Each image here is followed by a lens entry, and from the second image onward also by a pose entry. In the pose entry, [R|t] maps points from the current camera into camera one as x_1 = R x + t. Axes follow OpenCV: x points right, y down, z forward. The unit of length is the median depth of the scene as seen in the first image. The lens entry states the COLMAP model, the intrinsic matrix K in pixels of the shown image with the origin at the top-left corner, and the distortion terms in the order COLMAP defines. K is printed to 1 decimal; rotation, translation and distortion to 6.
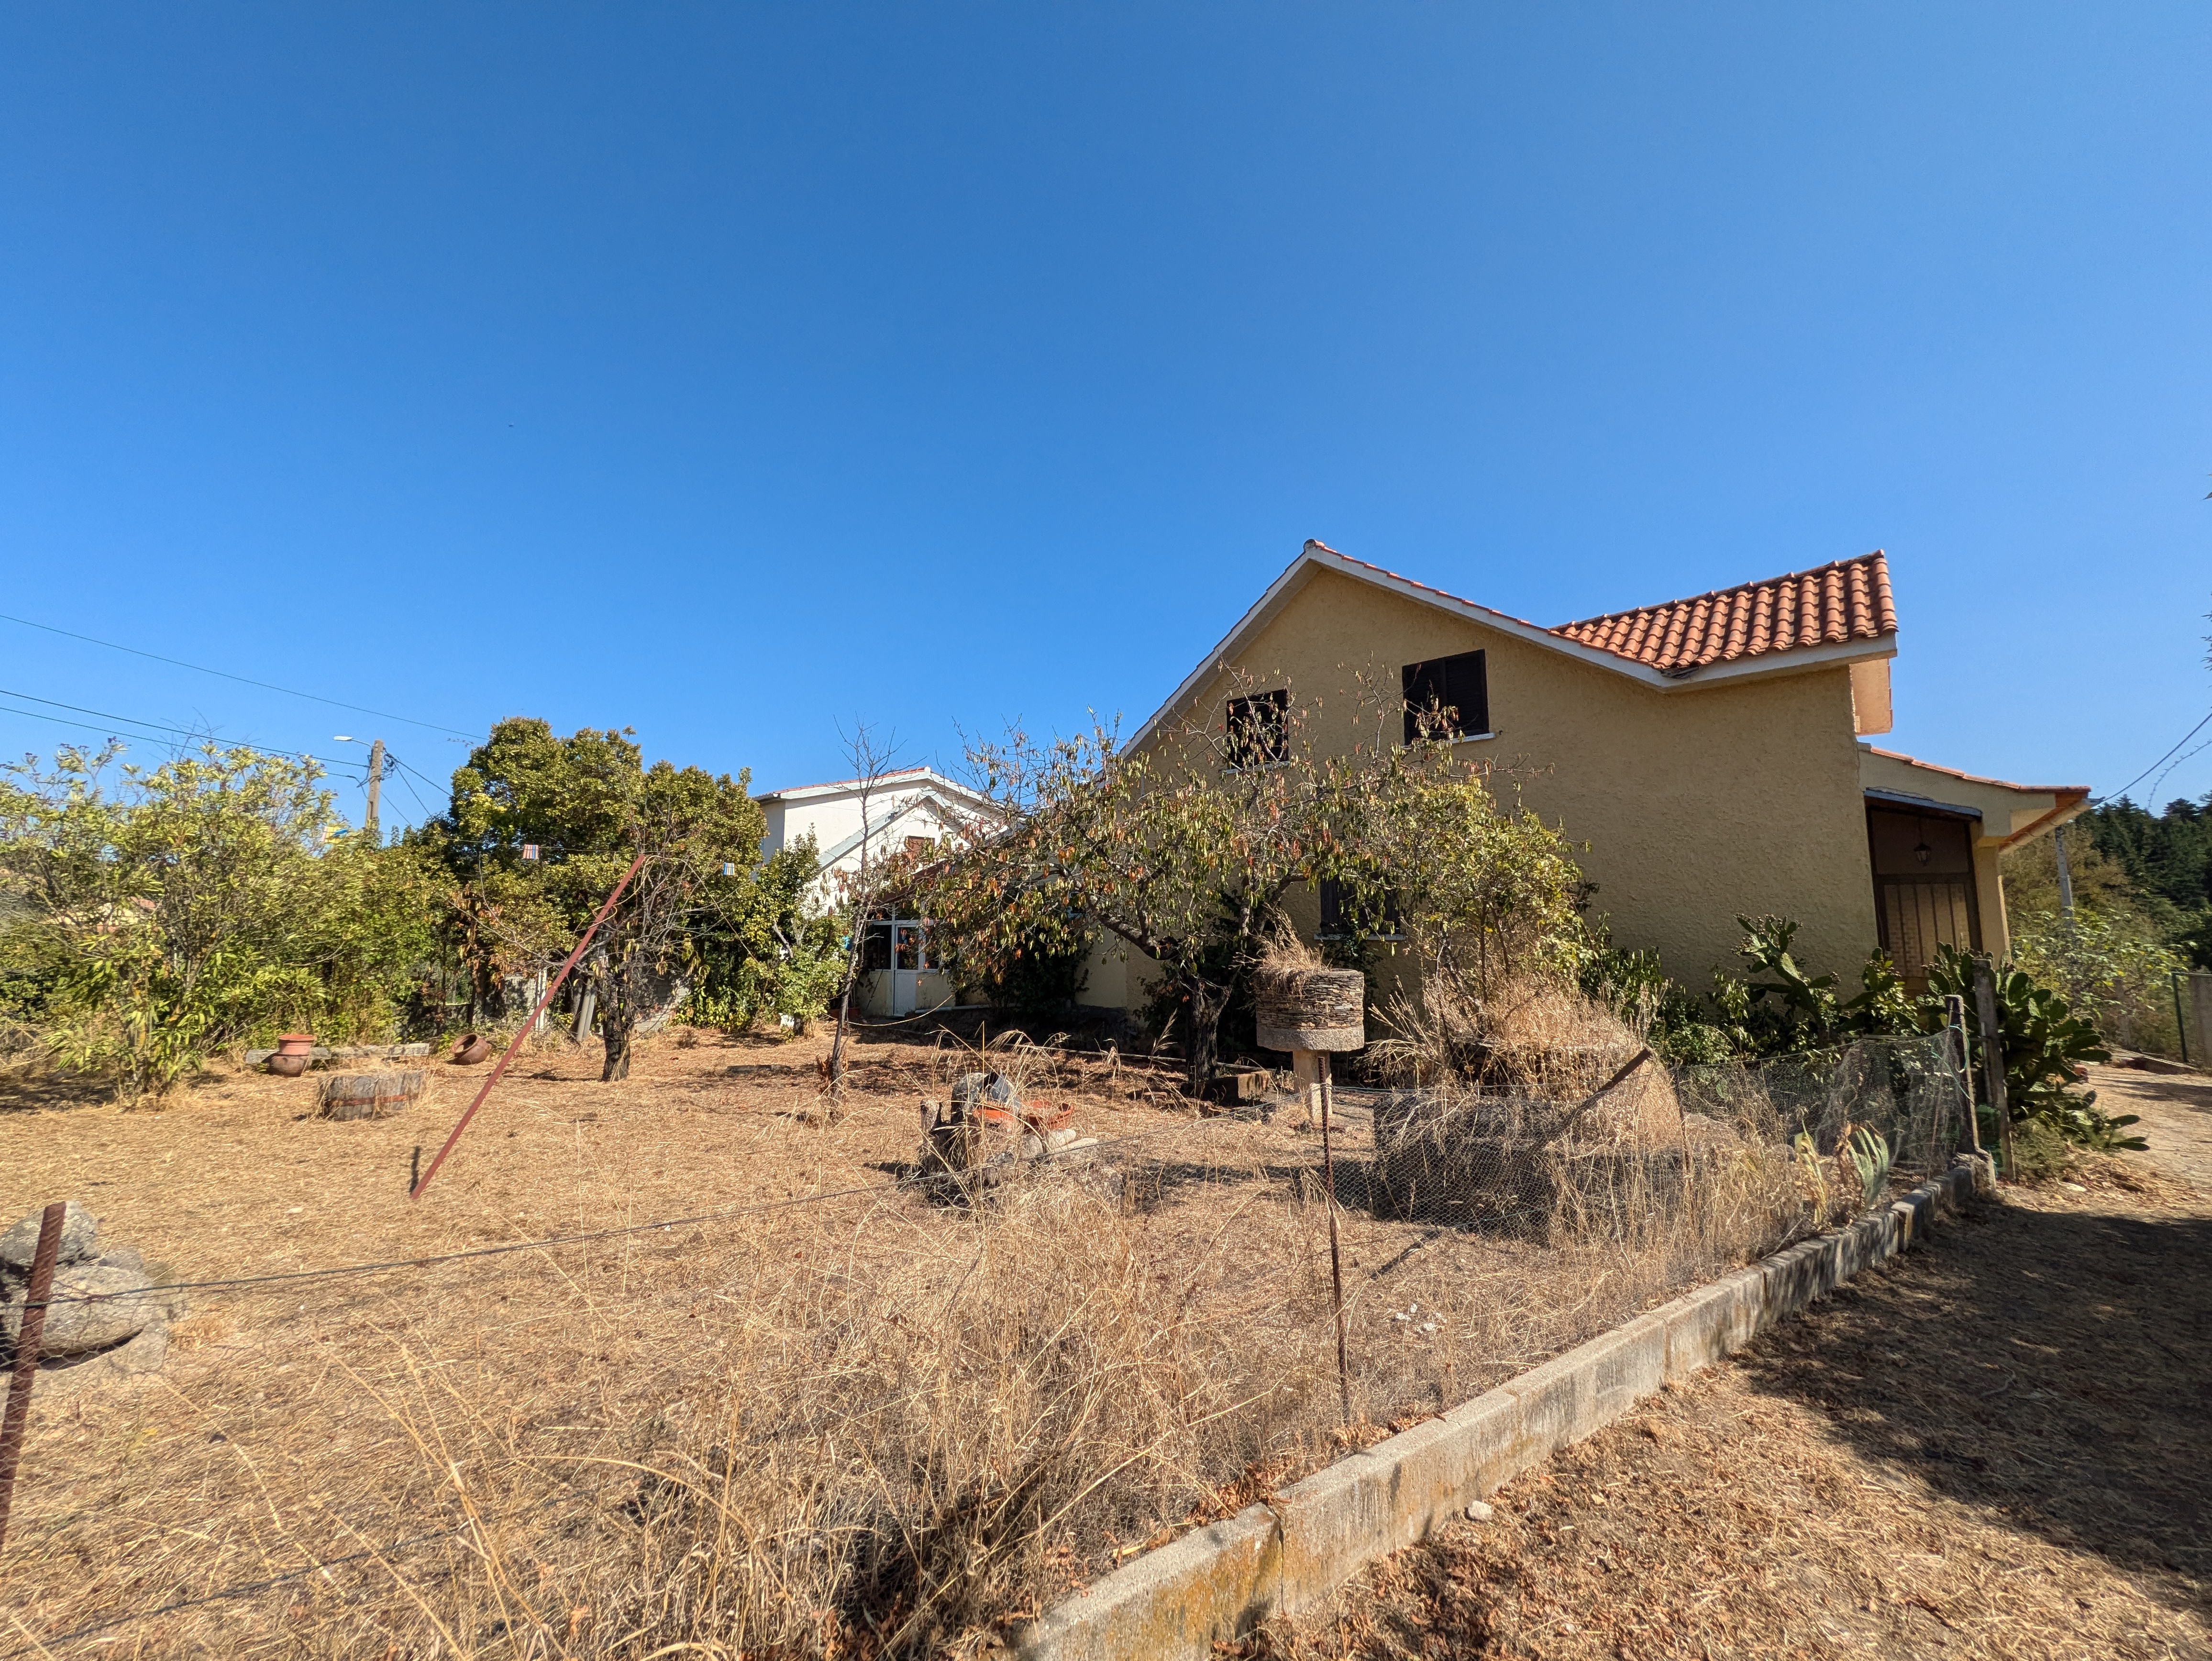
lens RADIAL K [[869.1, 0, 1104.8], [0, 869.1, 838.3], [0, 0, 1]] dist [-0.000924, 0.000225]
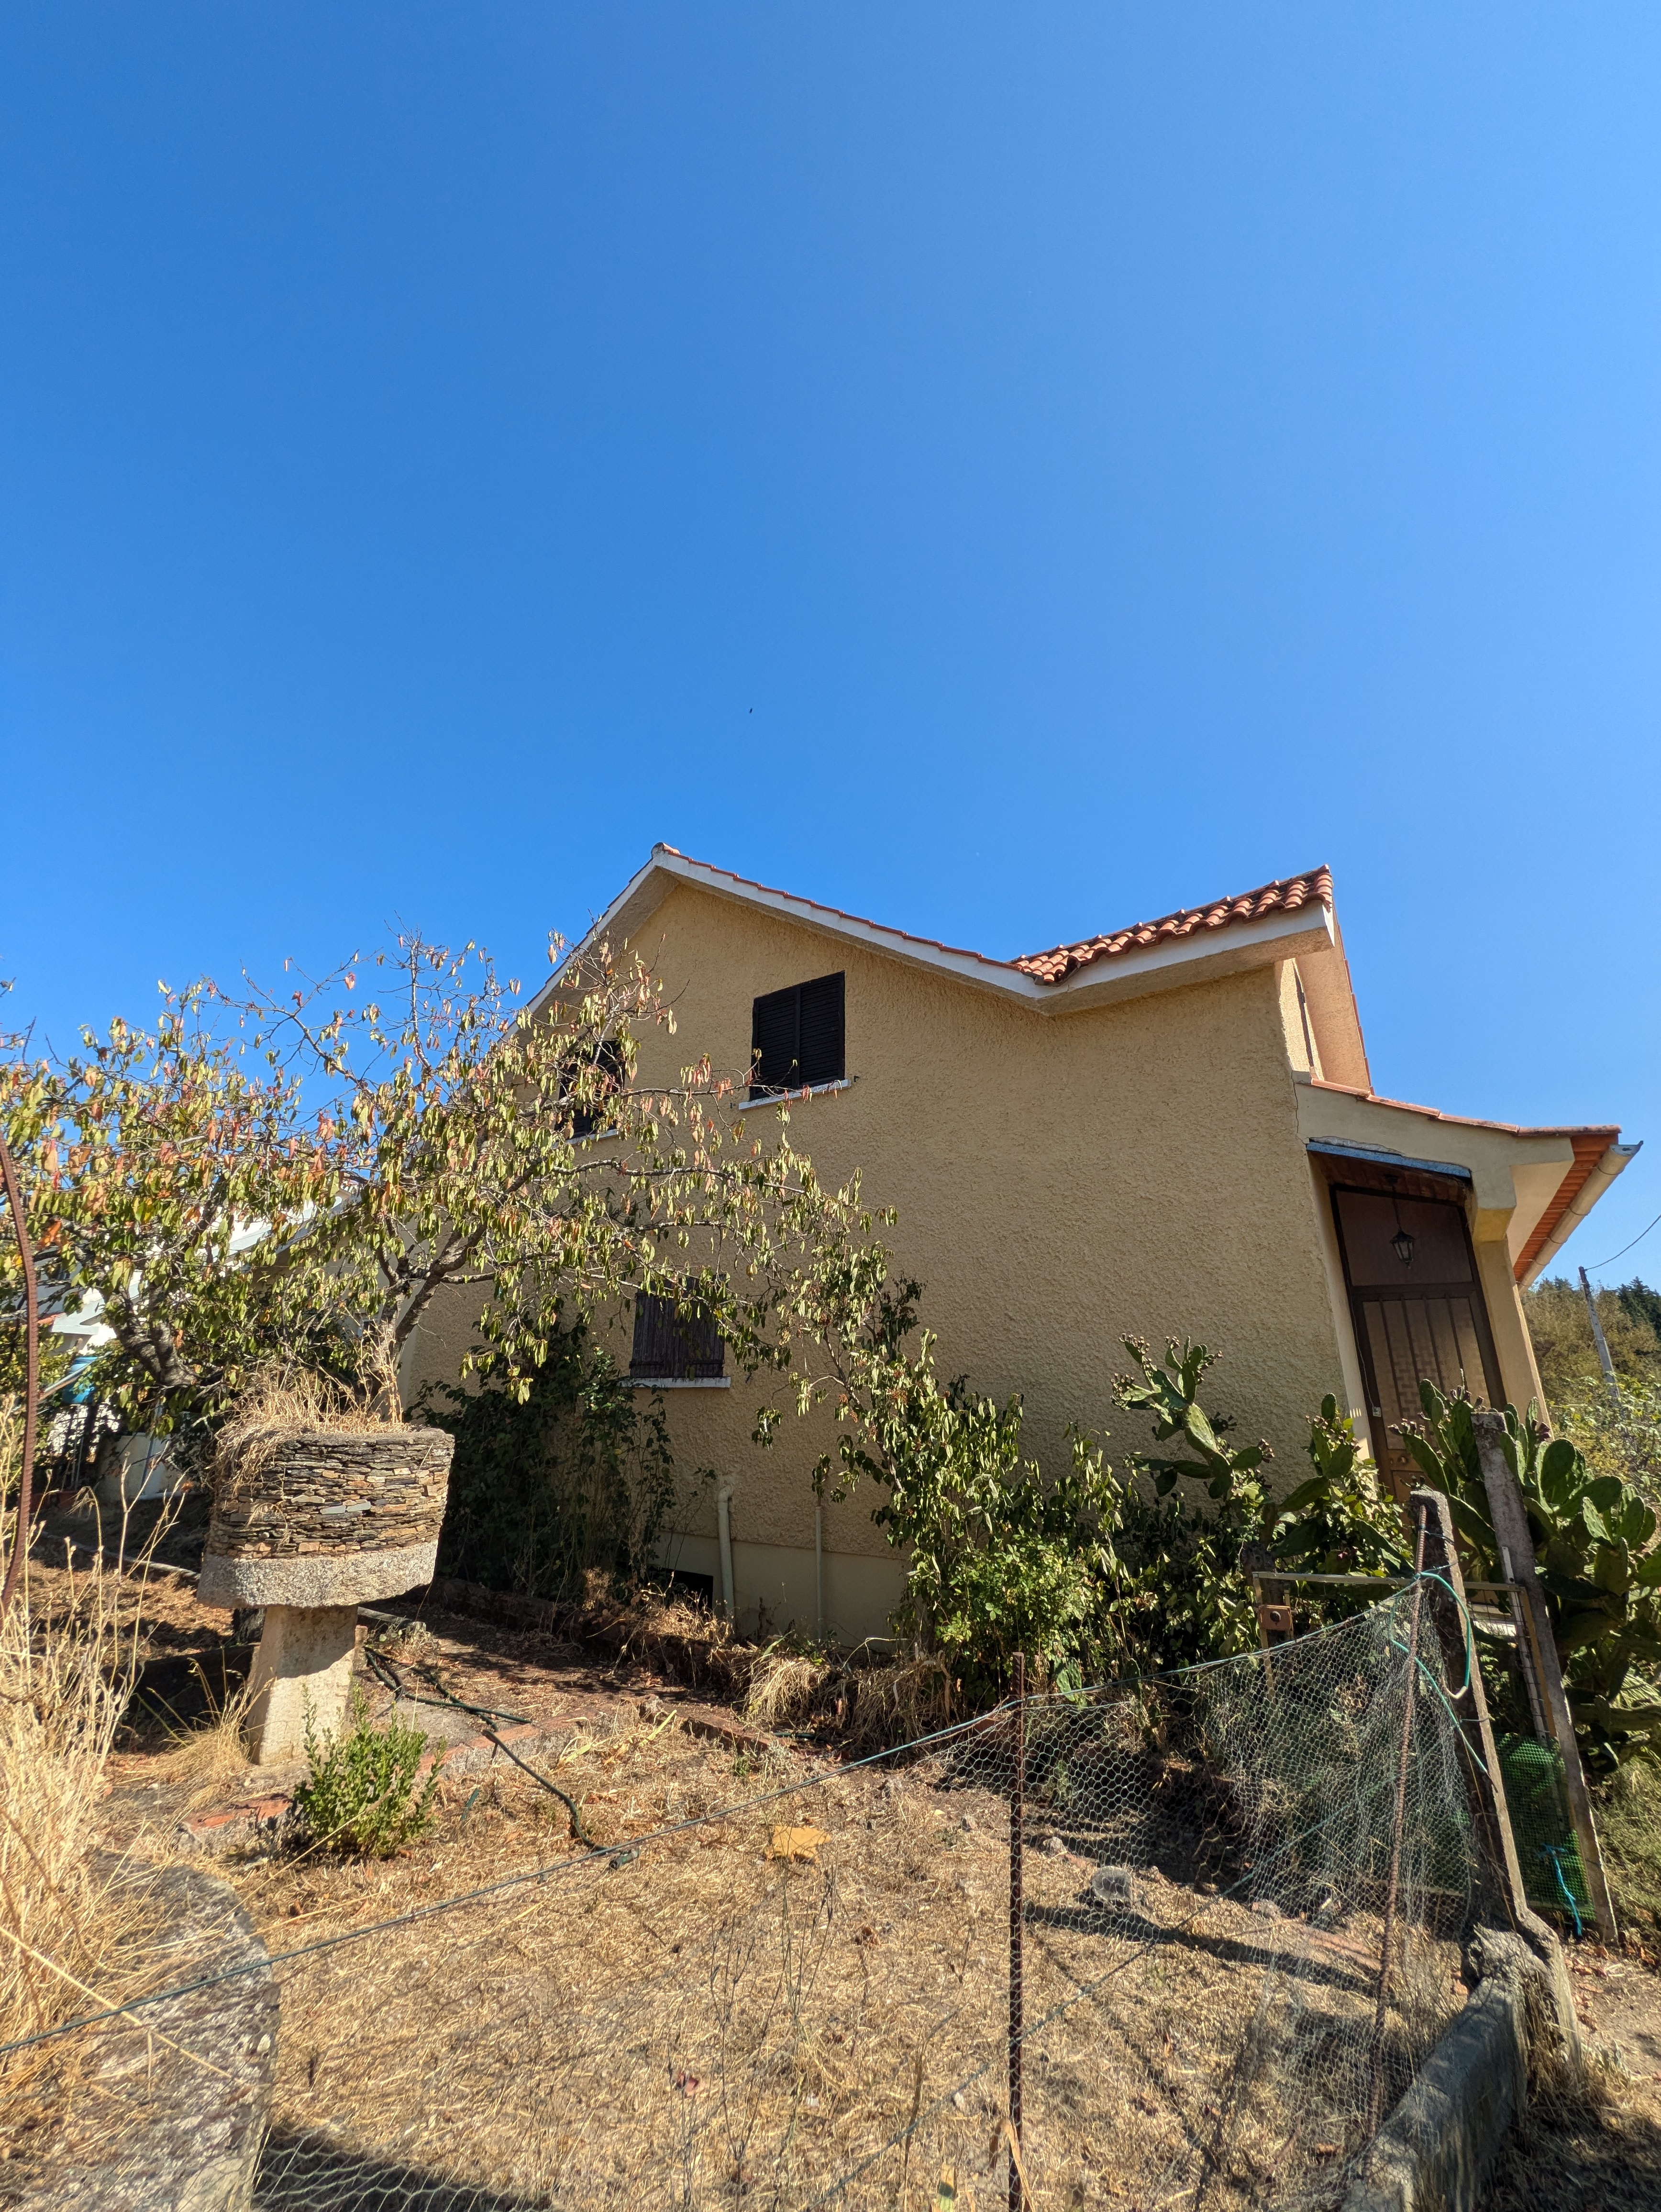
lens RADIAL K [[869.1, 0, 831.9], [0, 869.1, 1117.9], [0, 0, 1]] dist [-0.000924, 0.000225]
pose [[0.991512, 0.050393, 0.119850, 0.440415], [-0.024830, 0.978256, -0.205908, 0.066855], [-0.127620, 0.201184, 0.971204, 0.409929]]
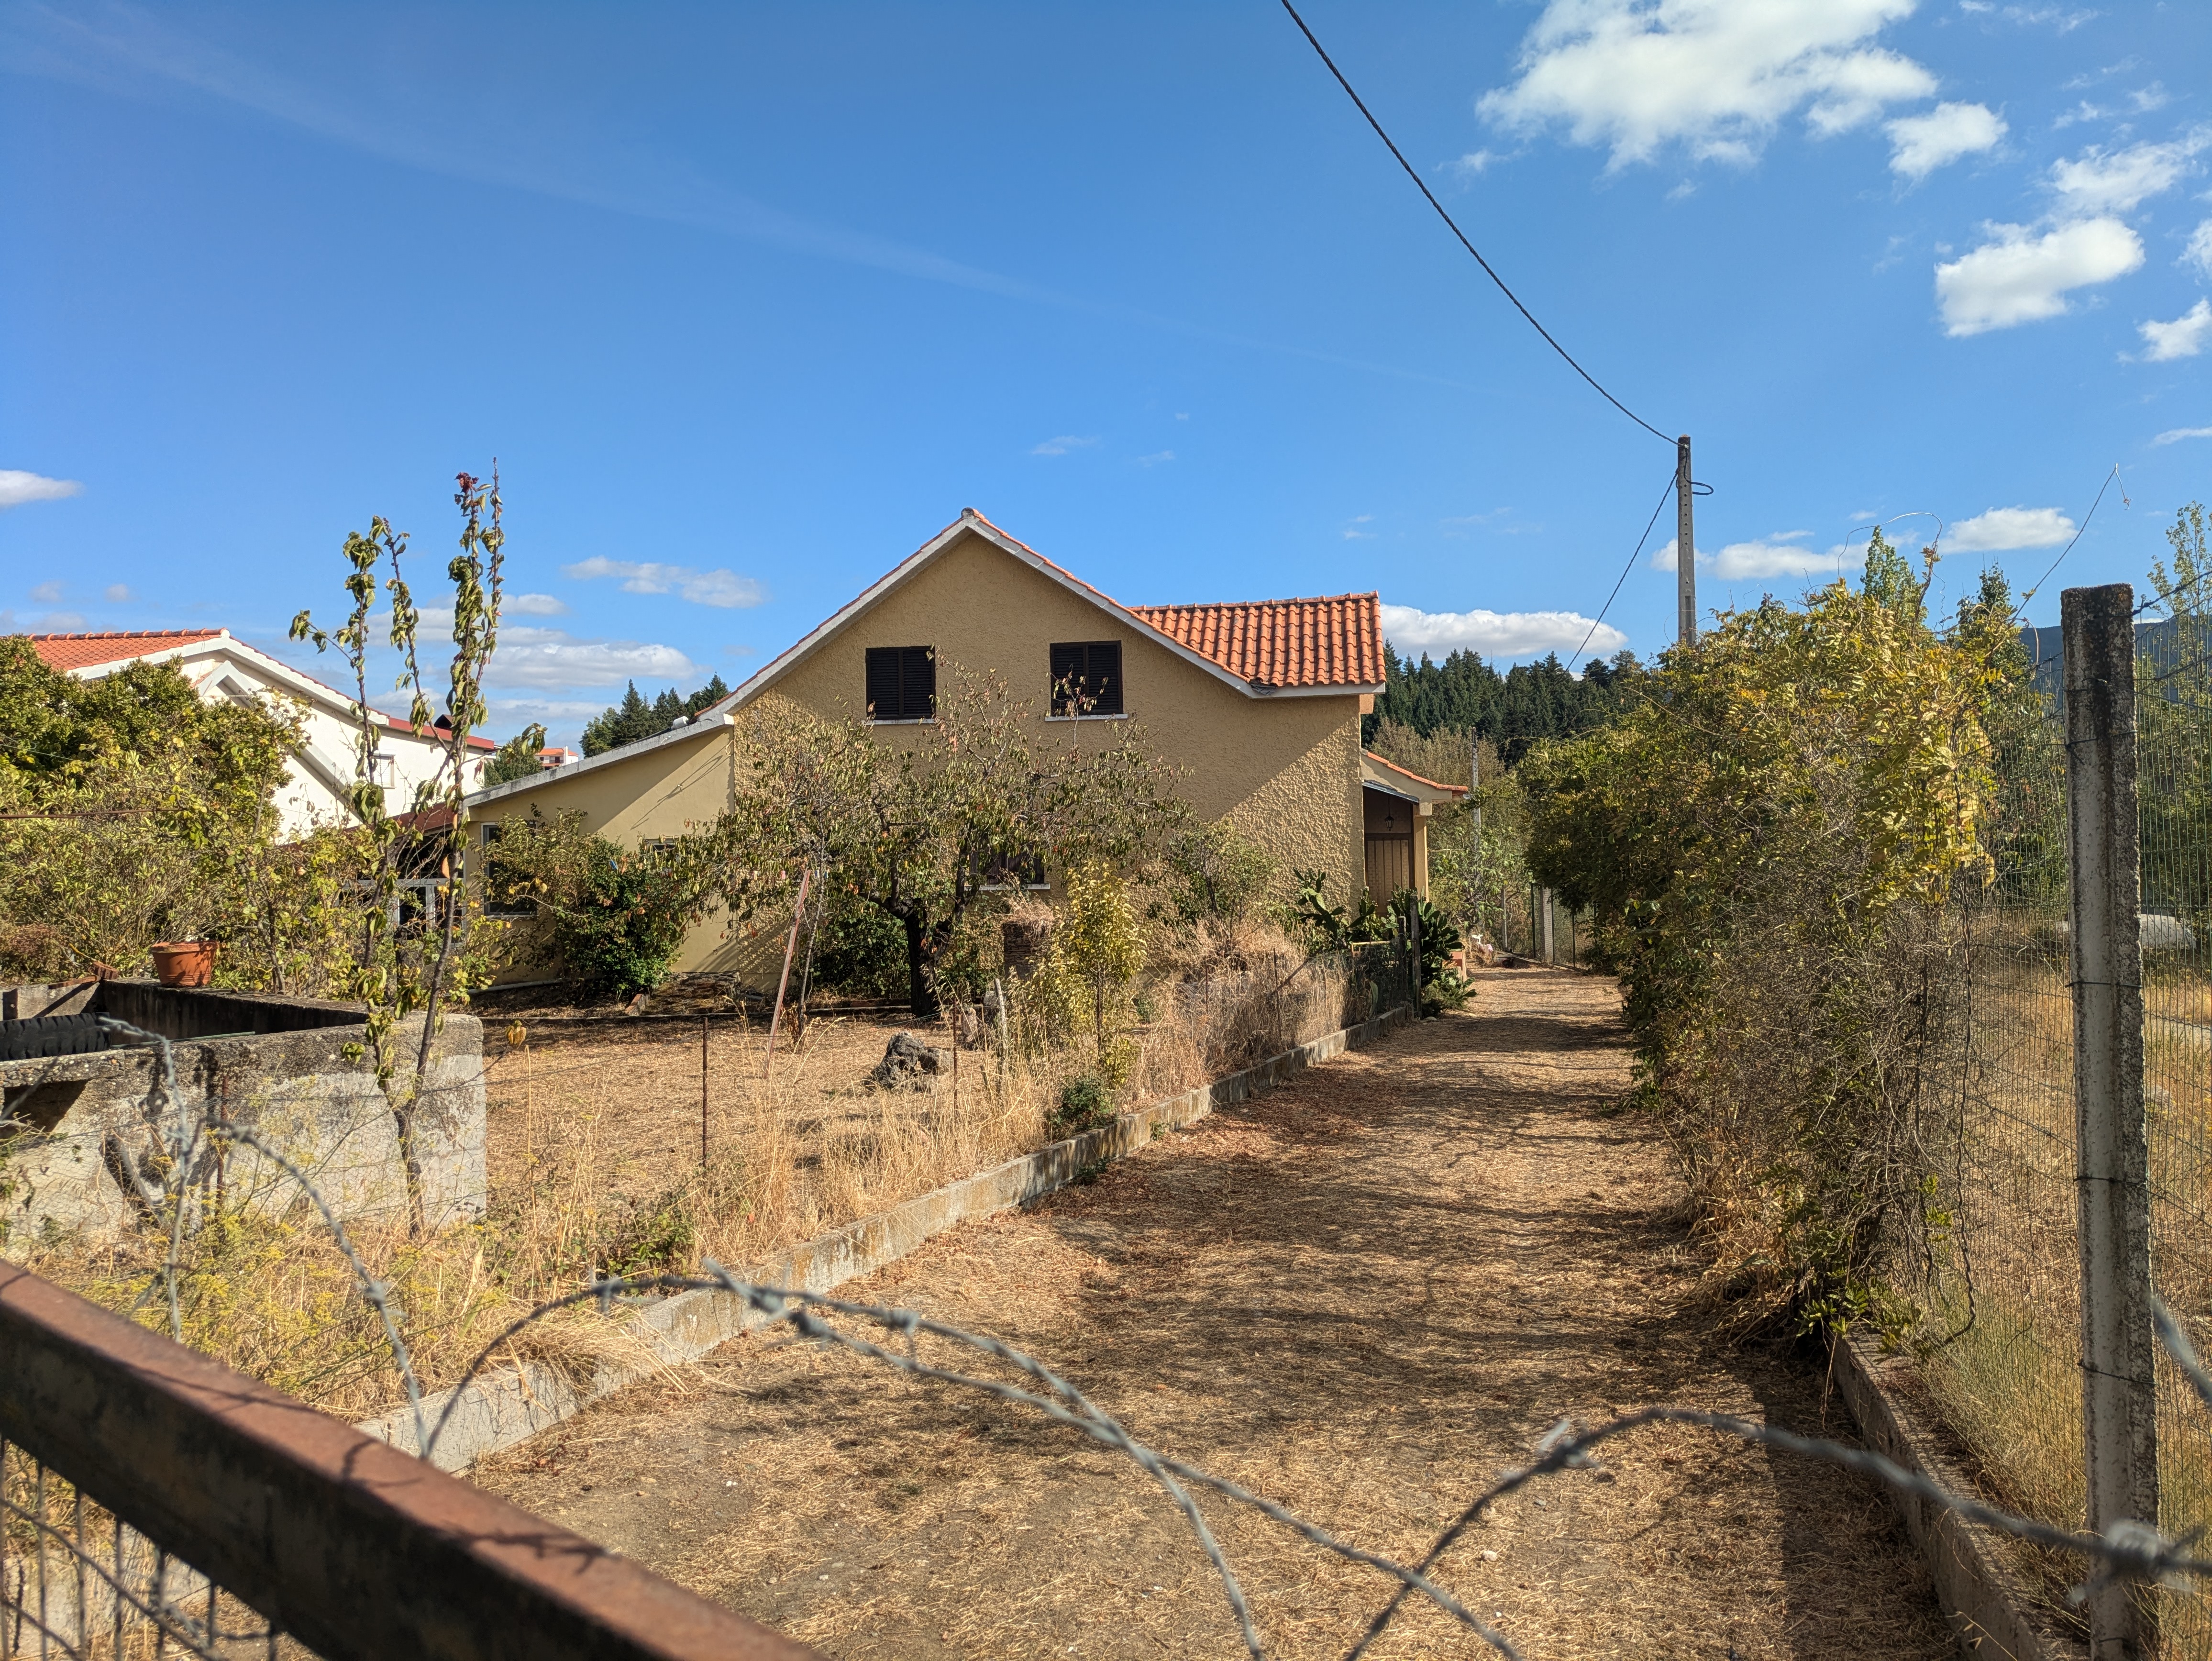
lens RADIAL K [[1615.4, 0, 1106.0], [0, 1615.4, 830.5], [0, 0, 1]] dist [0.182413, 0.000079]
pose [[0.826095, -0.024456, 0.563000, -1.043457], [-0.035673, 0.994785, 0.095555, -0.218873], [-0.562401, -0.099022, 0.820914, -1.031601]]
